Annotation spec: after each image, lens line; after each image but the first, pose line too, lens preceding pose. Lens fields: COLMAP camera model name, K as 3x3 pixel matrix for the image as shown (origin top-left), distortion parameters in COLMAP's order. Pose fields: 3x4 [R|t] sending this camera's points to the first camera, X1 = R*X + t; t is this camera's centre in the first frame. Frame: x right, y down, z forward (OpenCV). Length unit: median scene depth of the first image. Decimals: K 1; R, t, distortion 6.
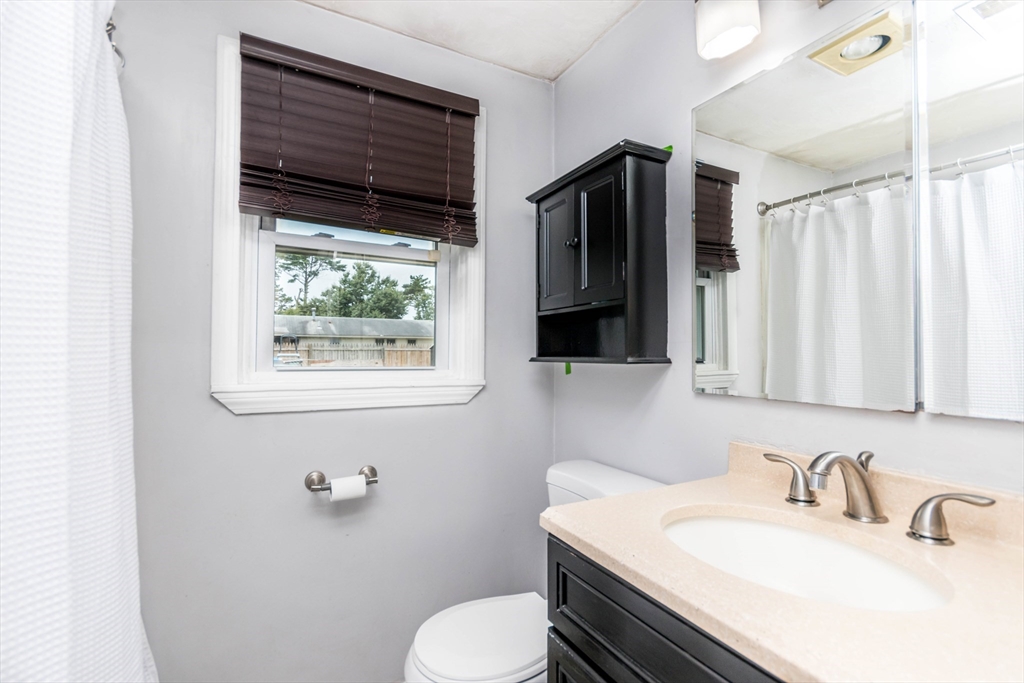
lens RADIAL K [[469.4, 0, 513.8], [0, 469.4, 343.9], [0, 0, 1]] dist [-0.000376, 0.000029]
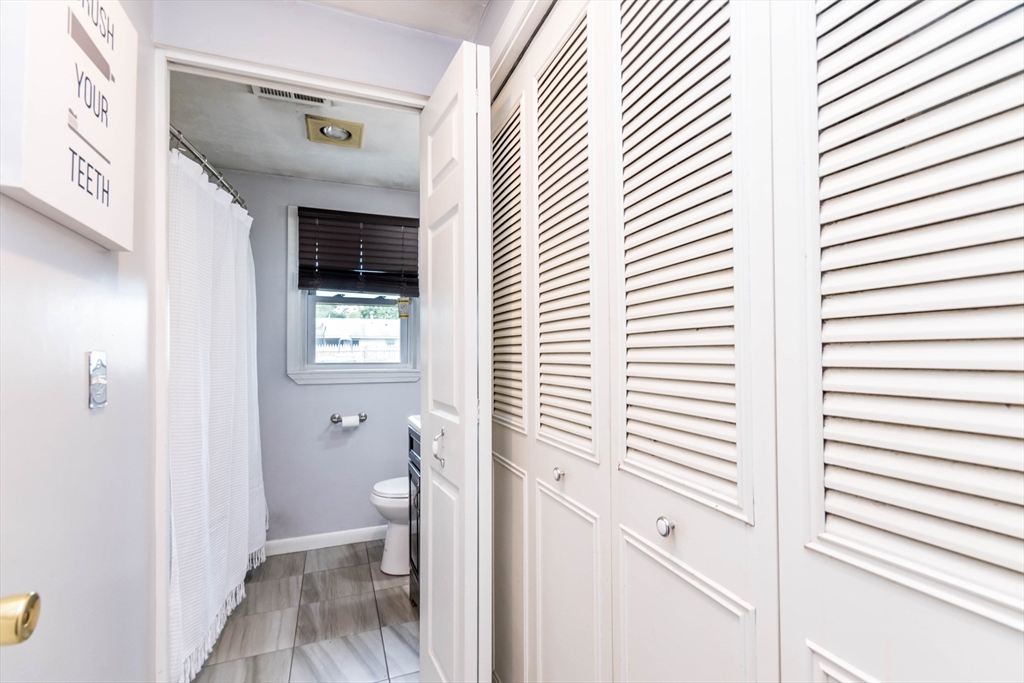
lens RADIAL K [[469.4, 0, 511.5], [0, 469.4, 345.5], [0, 0, 1]] dist [-0.000376, 0.000029]
pose [[0.992404, -0.007229, -0.122807, 0.523692], [0.008006, 0.999951, 0.005832, -0.025814], [0.122758, -0.006771, 0.992413, -0.822381]]
